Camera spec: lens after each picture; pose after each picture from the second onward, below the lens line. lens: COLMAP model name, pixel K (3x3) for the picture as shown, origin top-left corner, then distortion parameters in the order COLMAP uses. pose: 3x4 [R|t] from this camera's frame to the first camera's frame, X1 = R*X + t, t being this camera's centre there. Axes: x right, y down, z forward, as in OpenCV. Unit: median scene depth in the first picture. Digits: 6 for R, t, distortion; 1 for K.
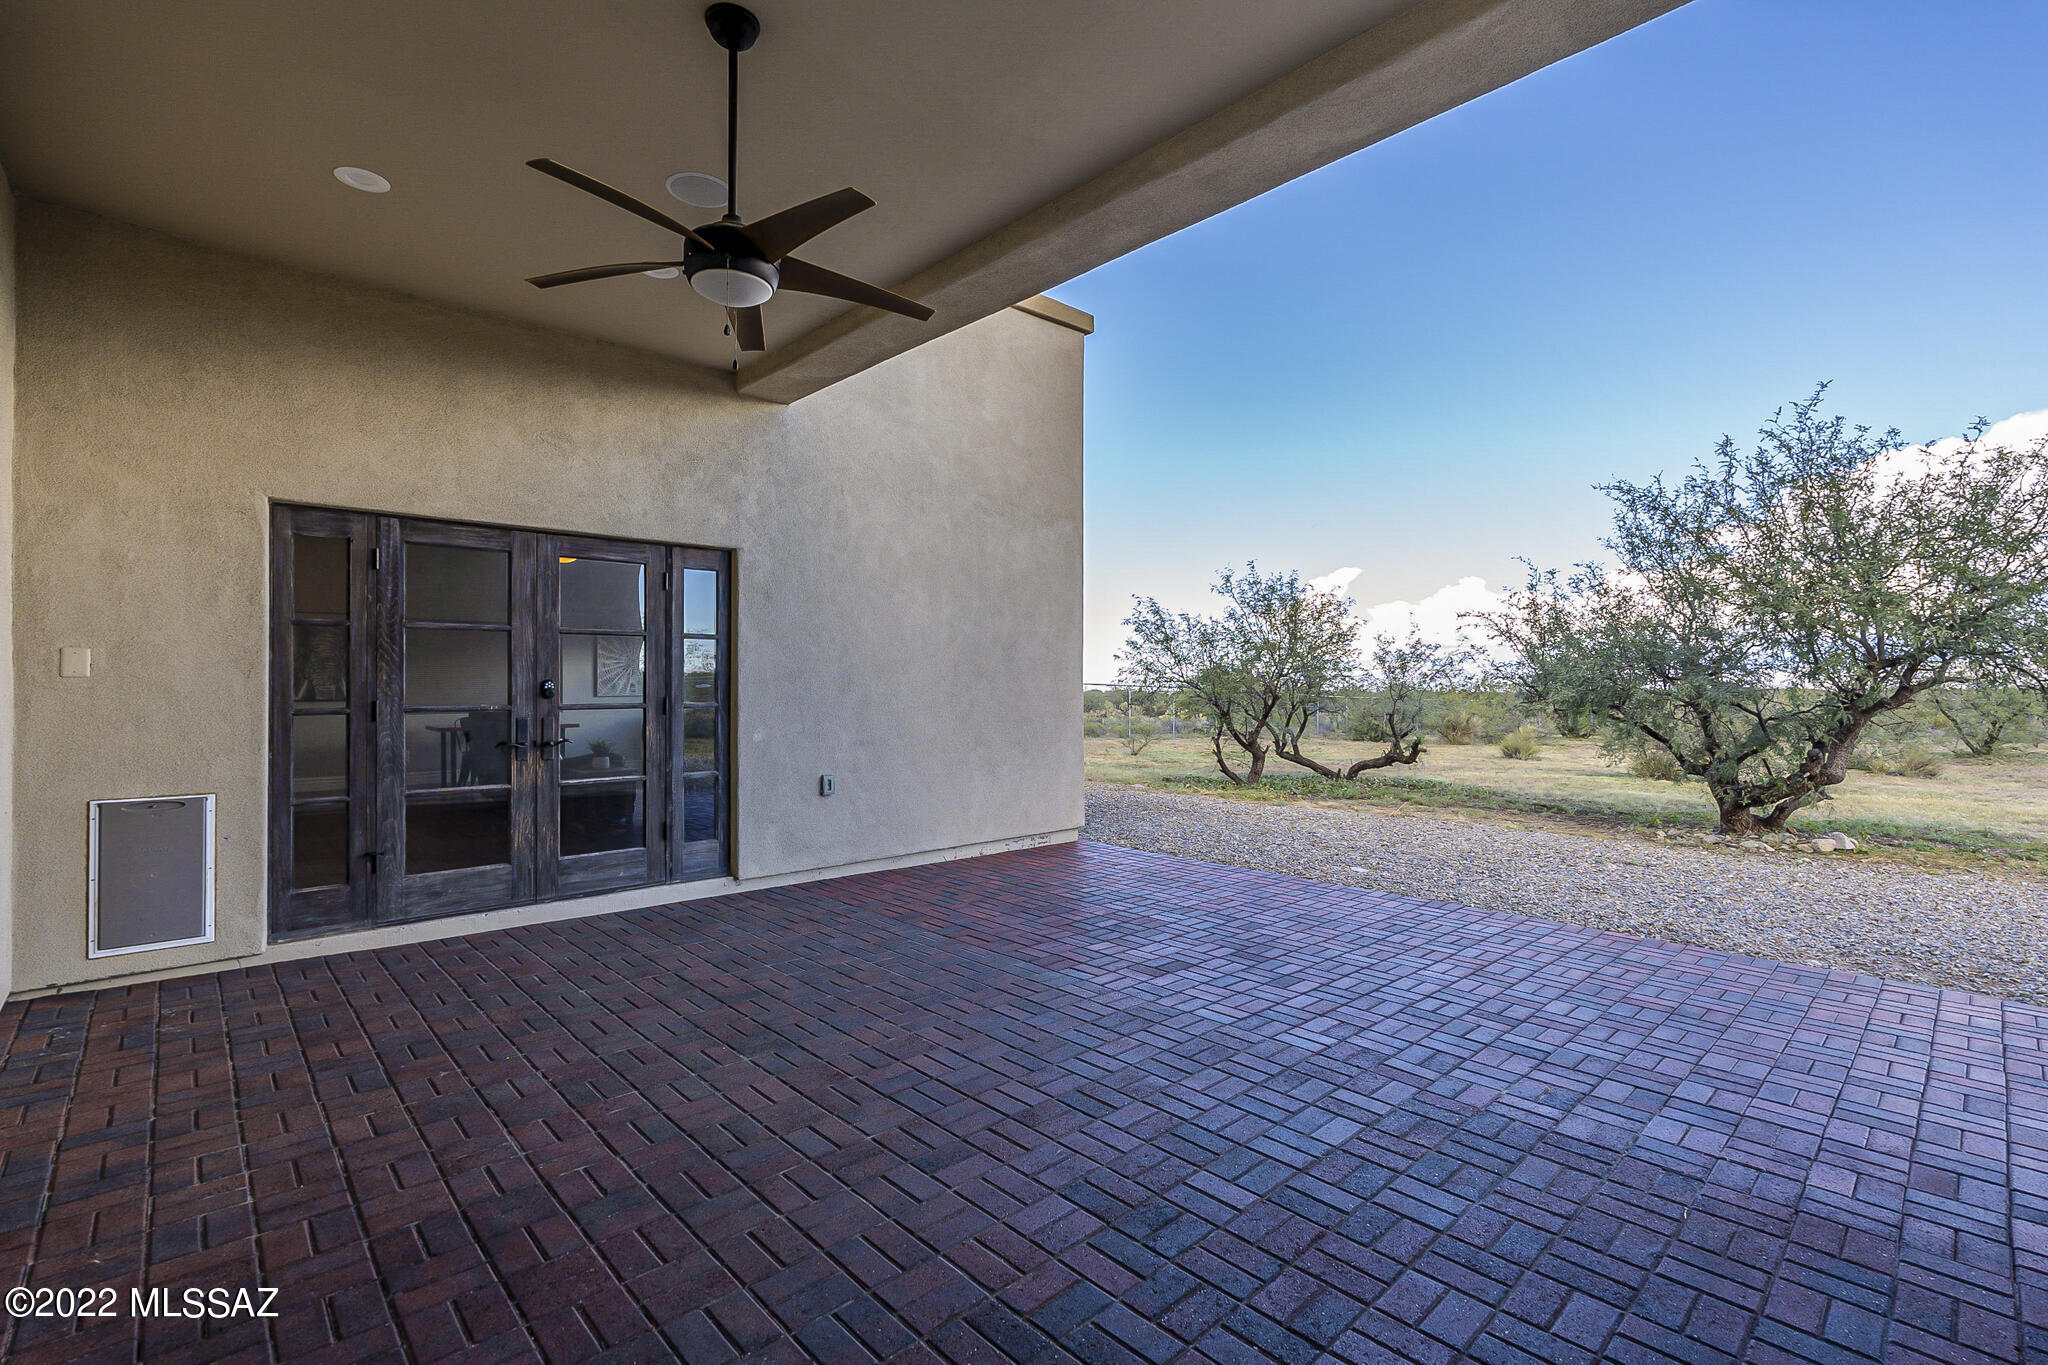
lens RADIAL K [[916.2, 0, 1012.1], [0, 916.2, 685.2], [0, 0, 1]] dist [-0.001449, -0.001051]
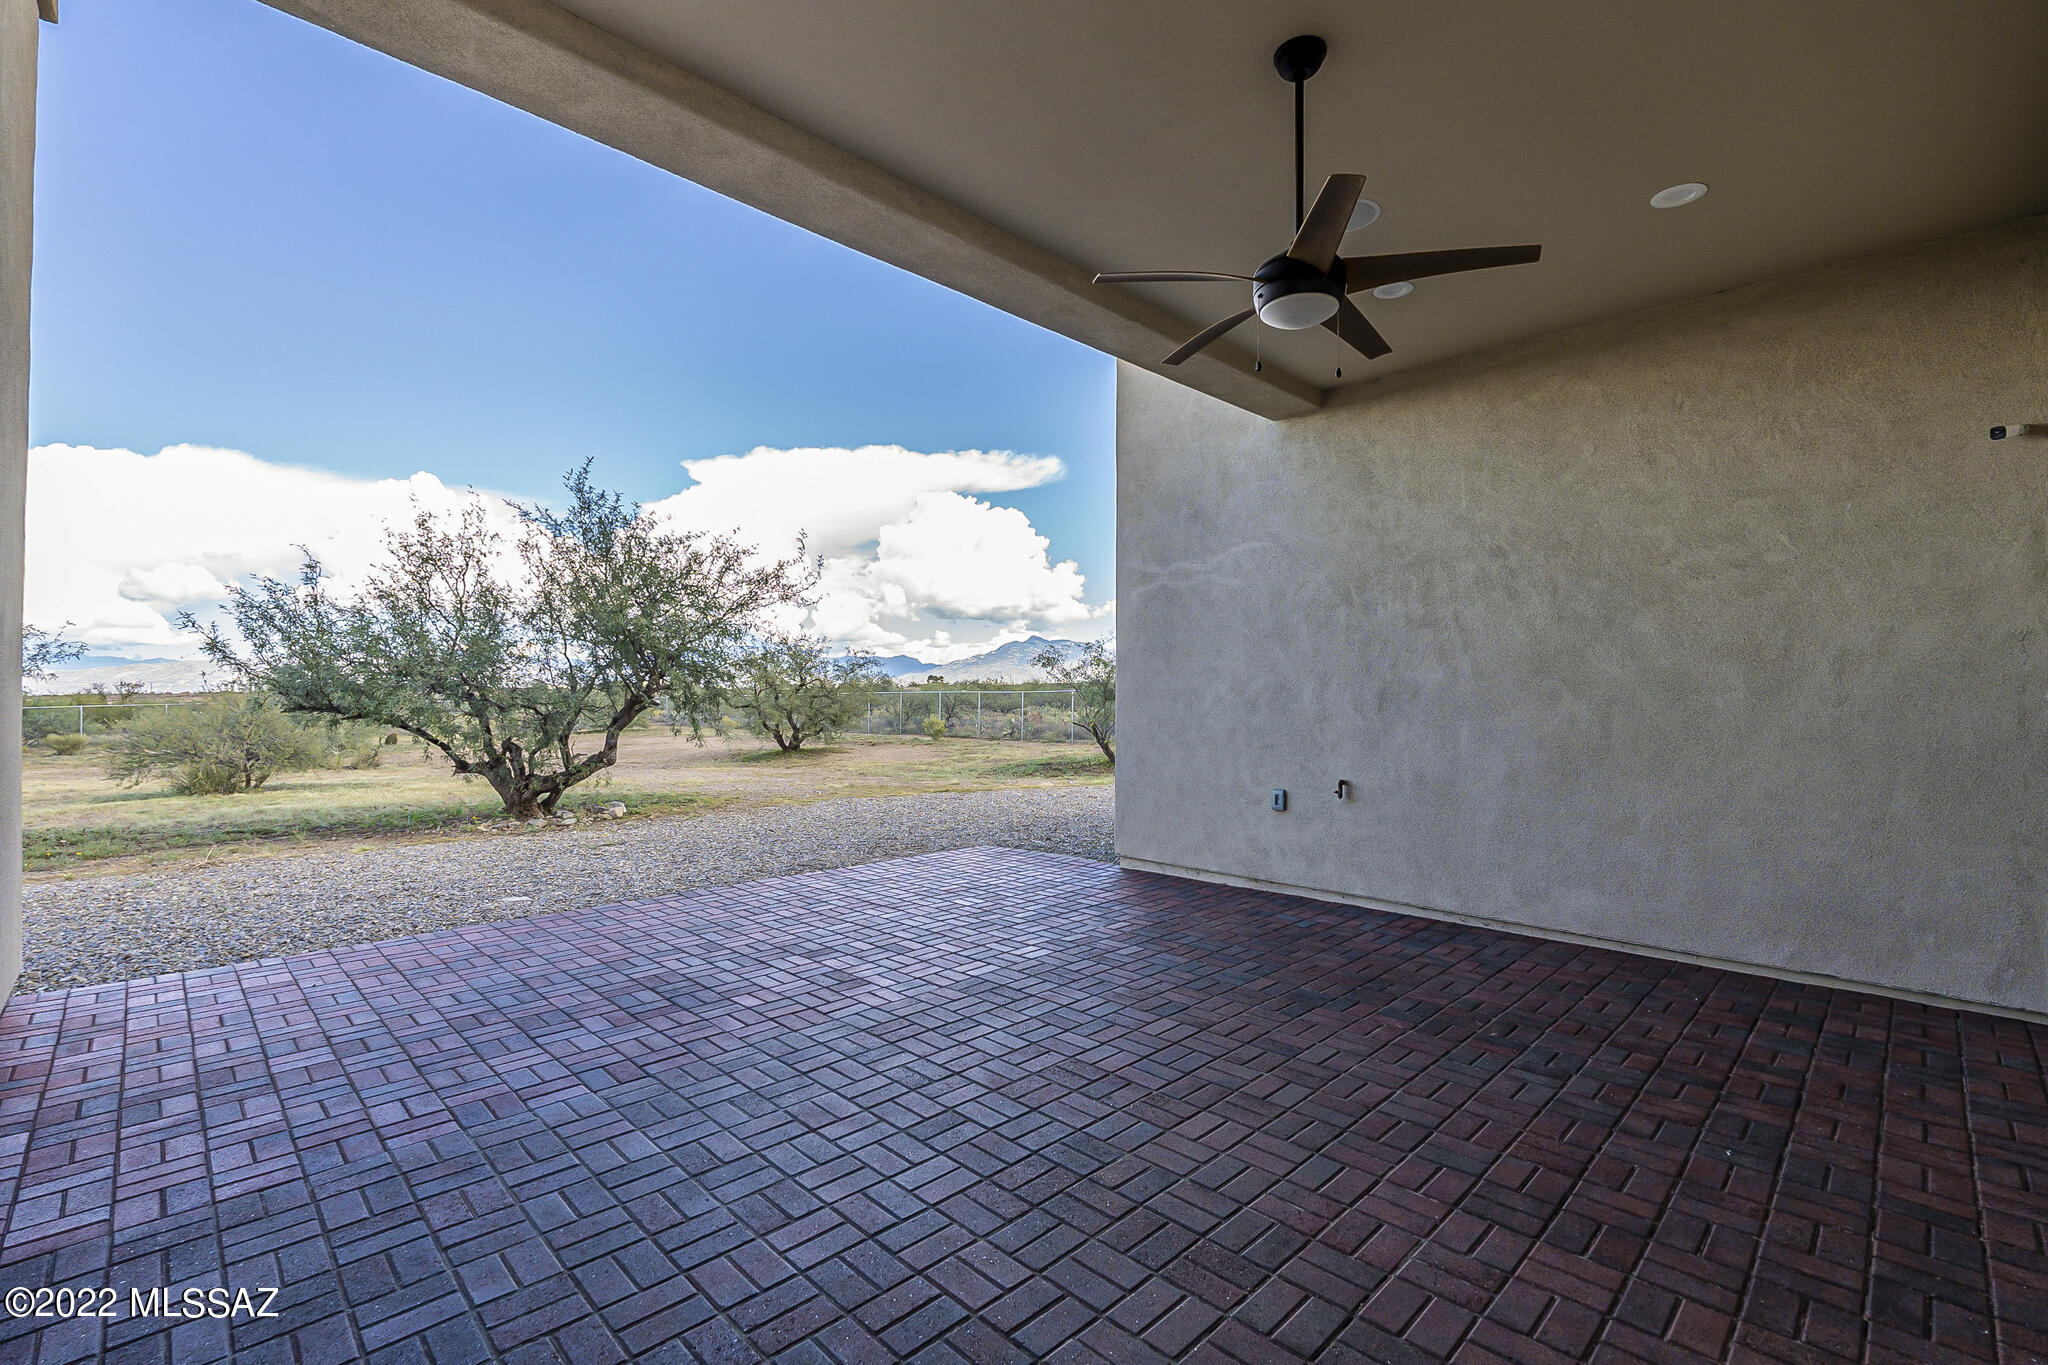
lens RADIAL K [[916.2, 0, 1025.9], [0, 916.2, 681.0], [0, 0, 1]] dist [-0.001449, -0.001051]
pose [[-0.049424, 0.012255, 0.998703, -0.971221], [-0.001908, 0.999922, -0.012364, -0.000812], [-0.998776, -0.002517, -0.049397, 0.997186]]
